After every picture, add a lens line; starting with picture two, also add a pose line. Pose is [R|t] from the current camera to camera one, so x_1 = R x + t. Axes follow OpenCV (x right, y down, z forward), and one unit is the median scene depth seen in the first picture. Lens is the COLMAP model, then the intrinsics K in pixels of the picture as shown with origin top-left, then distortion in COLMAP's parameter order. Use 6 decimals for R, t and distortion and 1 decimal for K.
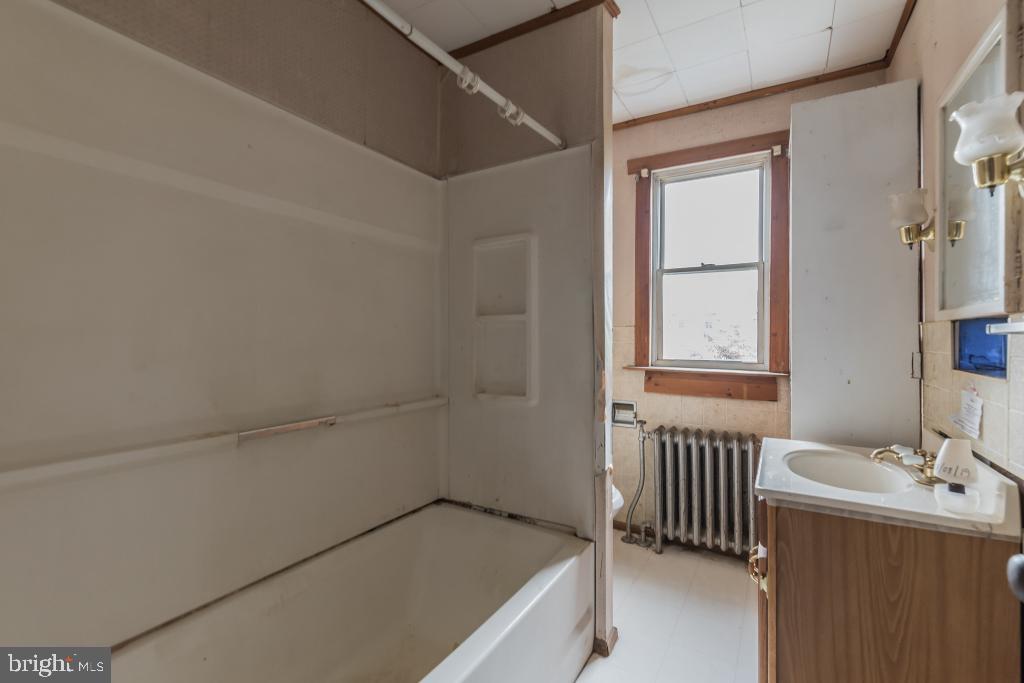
lens RADIAL K [[449.0, 0, 517.5], [0, 449.0, 339.6], [0, 0, 1]] dist [0.001784, 0.000365]
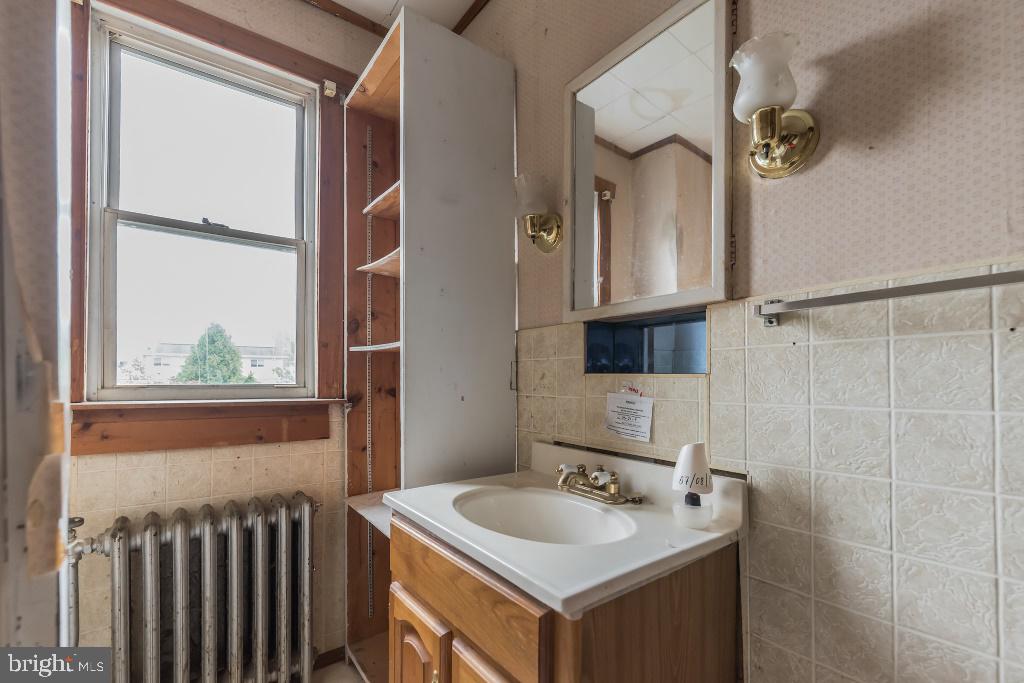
lens RADIAL K [[447.0, 0, 514.5], [0, 447.0, 376.2], [0, 0, 1]] dist [0.001641, 0.000297]
pose [[0.377687, 0.001181, 0.925933, 0.025372], [0.005839, 0.999976, -0.003657, 0.042426], [-0.925915, 0.006788, 0.377671, 0.448031]]
